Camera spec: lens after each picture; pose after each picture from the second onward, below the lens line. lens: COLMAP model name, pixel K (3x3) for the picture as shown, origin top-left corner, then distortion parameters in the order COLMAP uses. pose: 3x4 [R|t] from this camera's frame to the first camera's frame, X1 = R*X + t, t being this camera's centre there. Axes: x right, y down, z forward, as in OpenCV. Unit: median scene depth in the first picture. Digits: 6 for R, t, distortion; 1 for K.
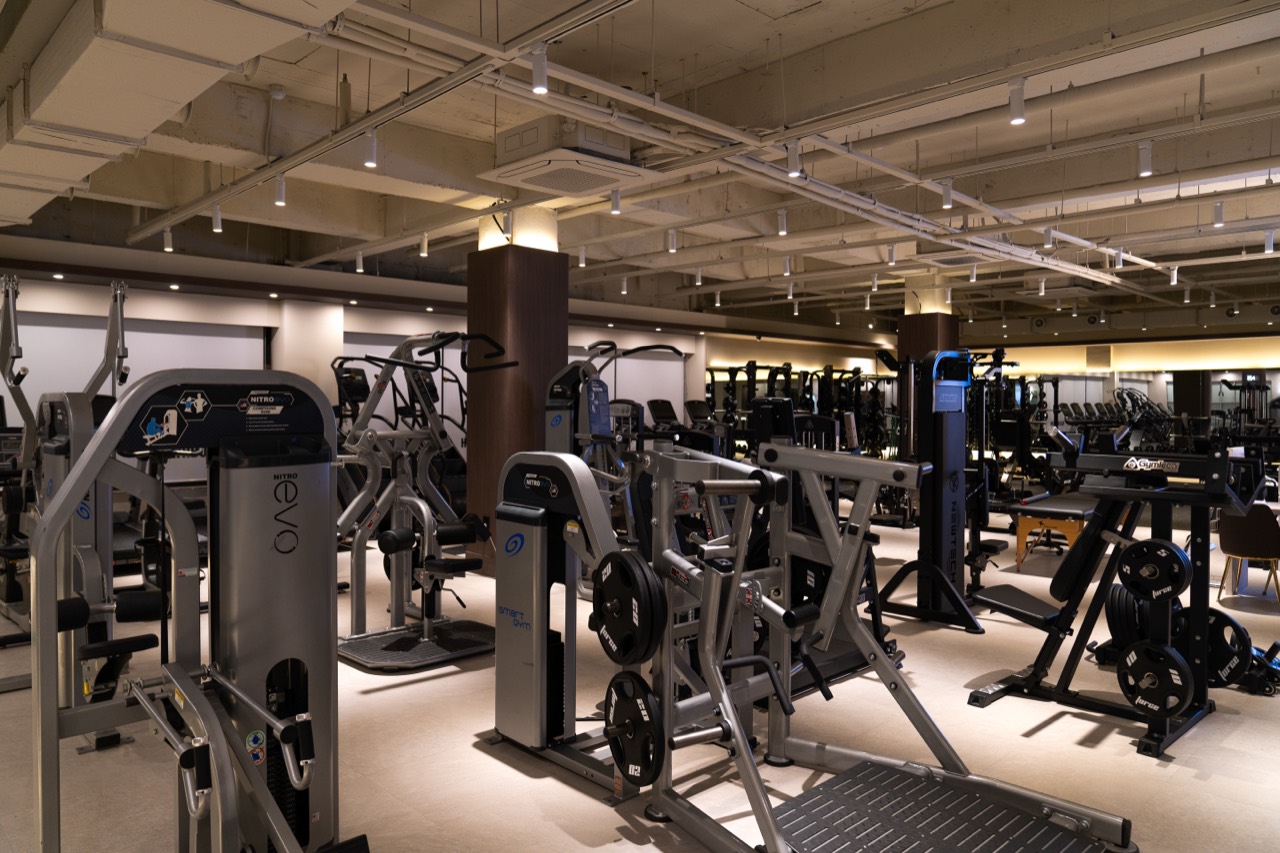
lens RADIAL K [[882.4, 0, 635.6], [0, 882.4, 421.5], [0, 0, 1]] dist [-0.000226, 0.005142]
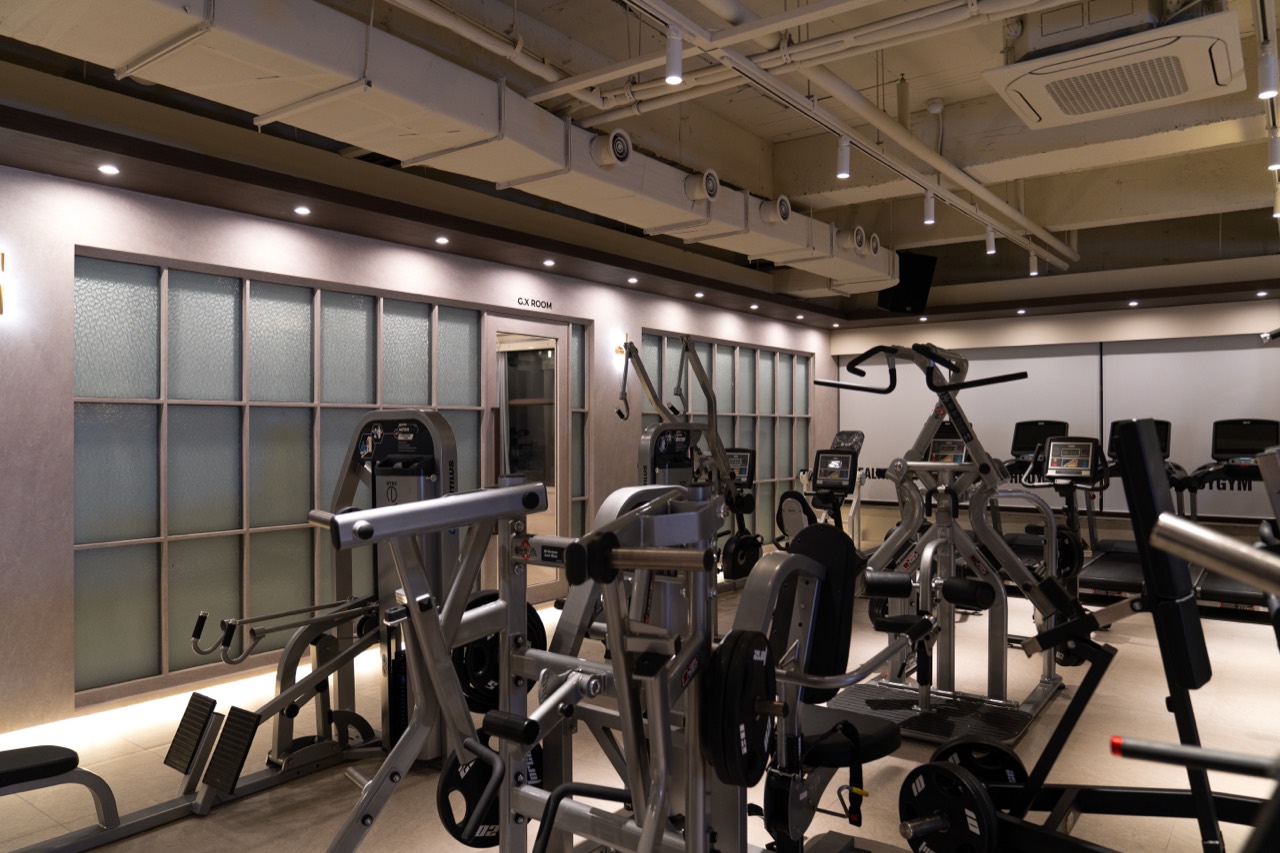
lens RADIAL K [[882.4, 0, 643.5], [0, 882.4, 431.7], [0, 0, 1]] dist [-0.000226, 0.005142]
pose [[0.180033, -0.001462, -0.983659, 0.855731], [-0.013781, 0.999897, -0.004008, -0.016923], [0.983564, 0.014277, 0.179995, 0.909932]]
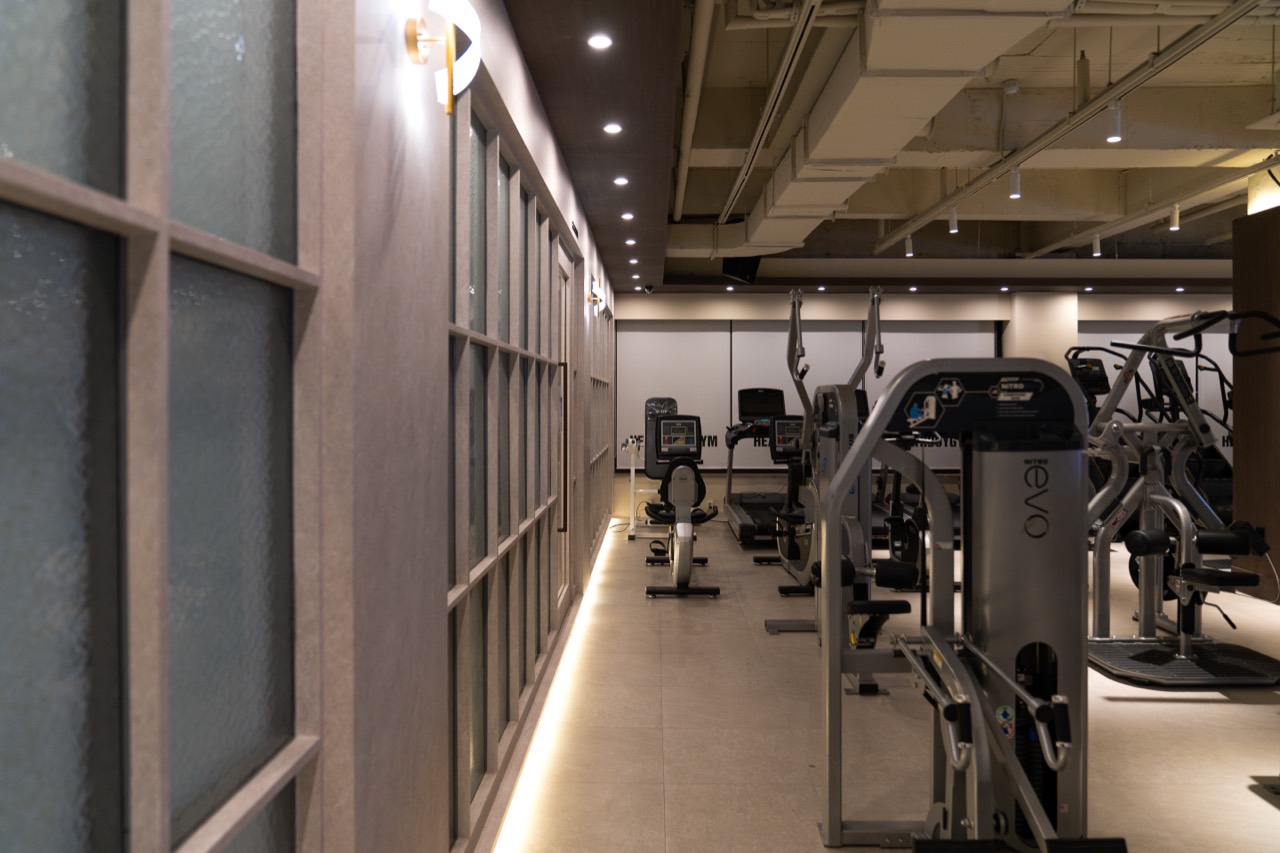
lens RADIAL K [[920.8, 0, 585.0], [0, 920.8, 417.0], [0, 0, 1]] dist [-0.022707, 0.013143]
pose [[0.714073, 0.002175, -0.700068, -0.024575], [-0.012521, 0.999875, -0.009665, 0.022295], [0.699960, 0.015667, 0.714010, -0.089847]]
